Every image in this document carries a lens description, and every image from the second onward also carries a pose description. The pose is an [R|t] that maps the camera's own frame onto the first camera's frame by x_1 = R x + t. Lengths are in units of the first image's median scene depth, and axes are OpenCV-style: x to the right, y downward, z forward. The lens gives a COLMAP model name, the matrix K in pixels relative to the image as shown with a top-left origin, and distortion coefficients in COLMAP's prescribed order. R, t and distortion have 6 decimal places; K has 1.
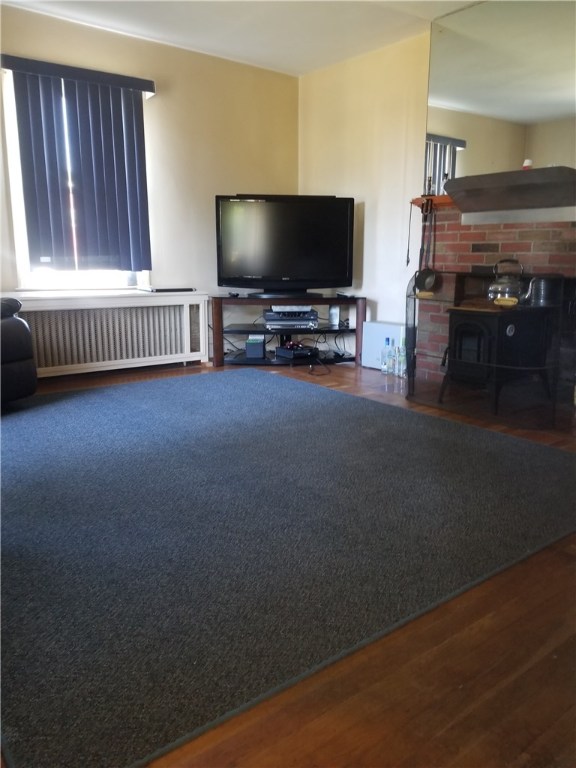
lens RADIAL K [[583.8, 0, 288.0], [0, 583.8, 384.0], [0, 0, 1]] dist [0.125331, -0.252582]
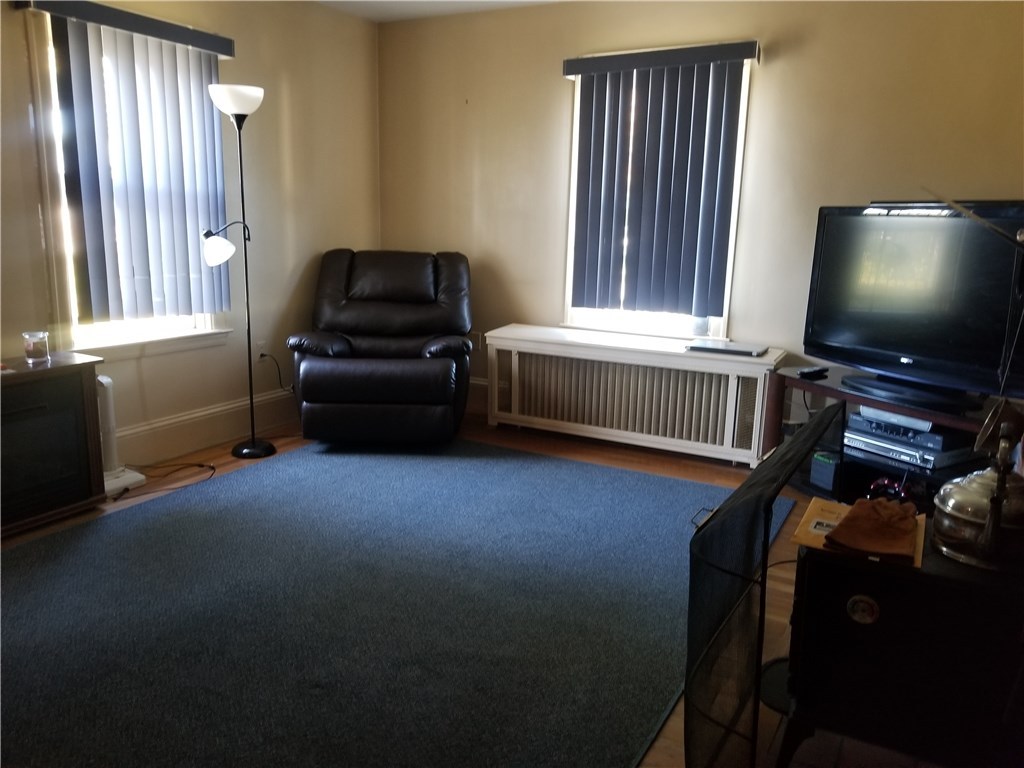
lens RADIAL K [[778.3, 0, 512.0], [0, 778.3, 384.0], [0, 0, 1]] dist [0.125331, -0.252582]
pose [[0.403271, 0.192684, -0.894564, 0.504352], [-0.215876, 0.970020, 0.111619, -0.168037], [0.889252, 0.148102, 0.432777, 0.401897]]
